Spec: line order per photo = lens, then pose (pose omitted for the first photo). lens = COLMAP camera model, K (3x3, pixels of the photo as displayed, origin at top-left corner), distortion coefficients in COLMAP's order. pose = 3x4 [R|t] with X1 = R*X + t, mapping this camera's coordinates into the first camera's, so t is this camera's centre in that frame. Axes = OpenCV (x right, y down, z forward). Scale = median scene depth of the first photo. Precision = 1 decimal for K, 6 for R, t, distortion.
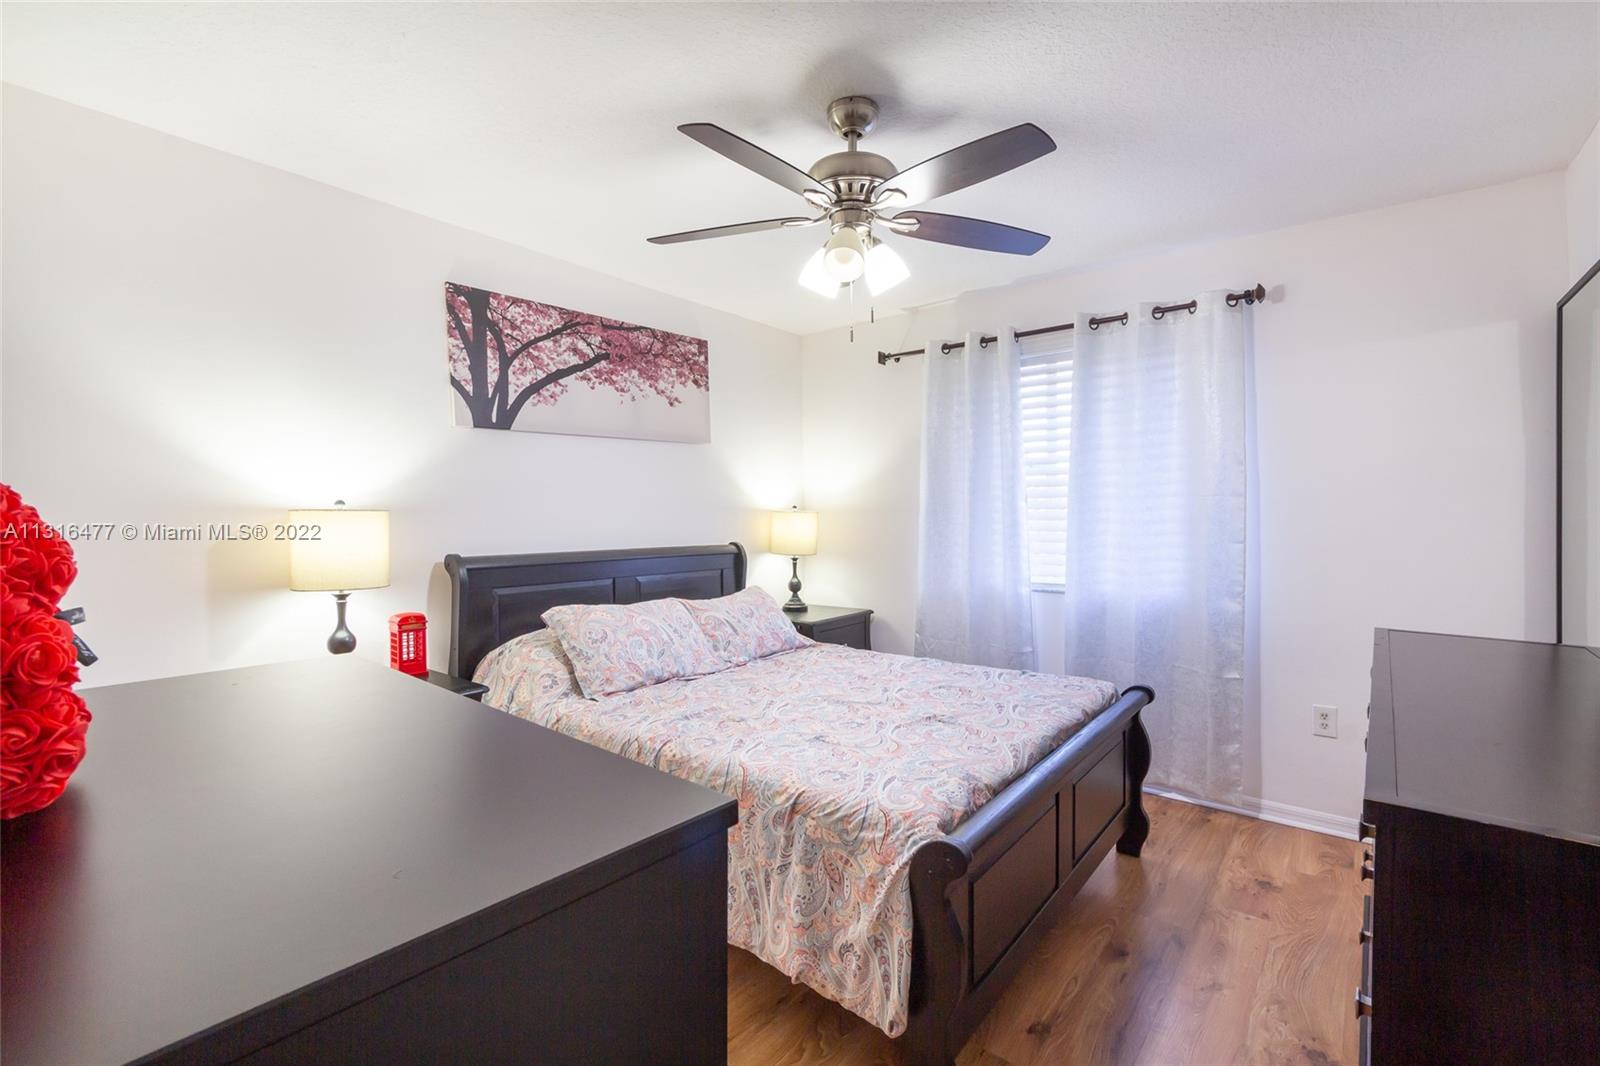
lens RADIAL K [[710.5, 0, 798.5], [0, 710.5, 508.4], [0, 0, 1]] dist [-0.001014, -0.000091]
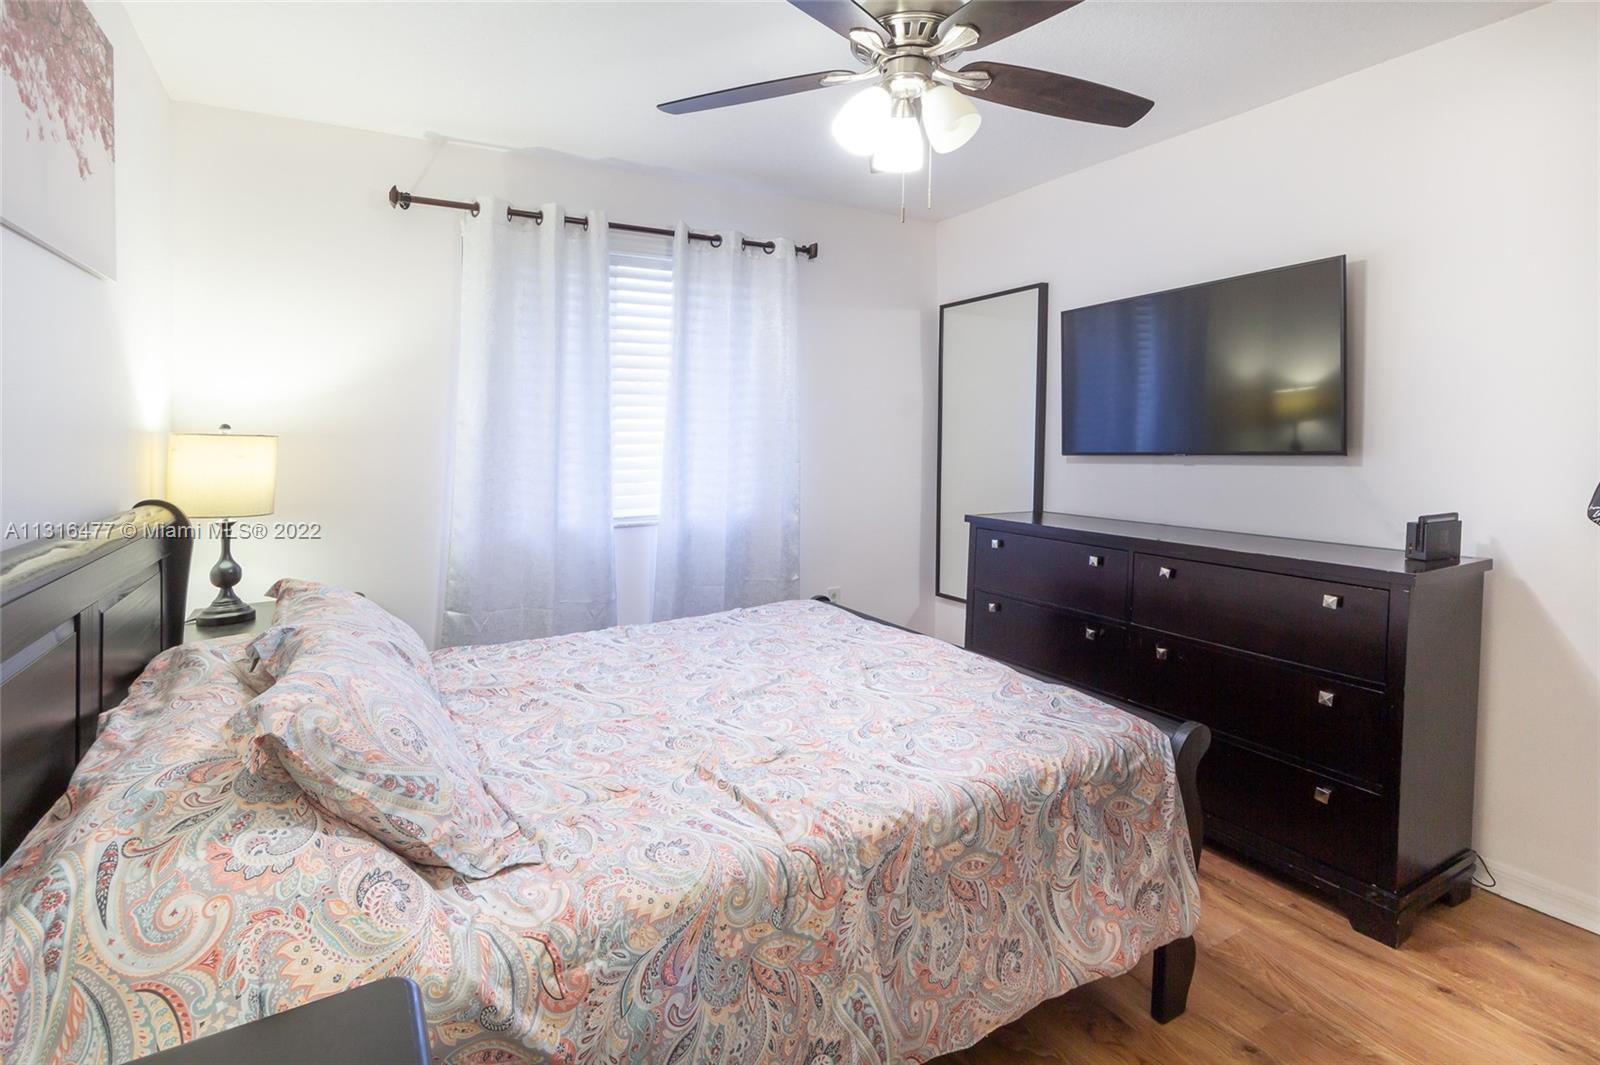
lens RADIAL K [[758.5, 0, 796.8], [0, 758.5, 452.5], [0, 0, 1]] dist [-0.000841, -0.000950]
pose [[0.358682, -0.019460, 0.933257, -0.506369], [0.000555, 0.999787, 0.020634, 0.006657], [-0.933460, -0.006883, 0.358616, 0.526525]]
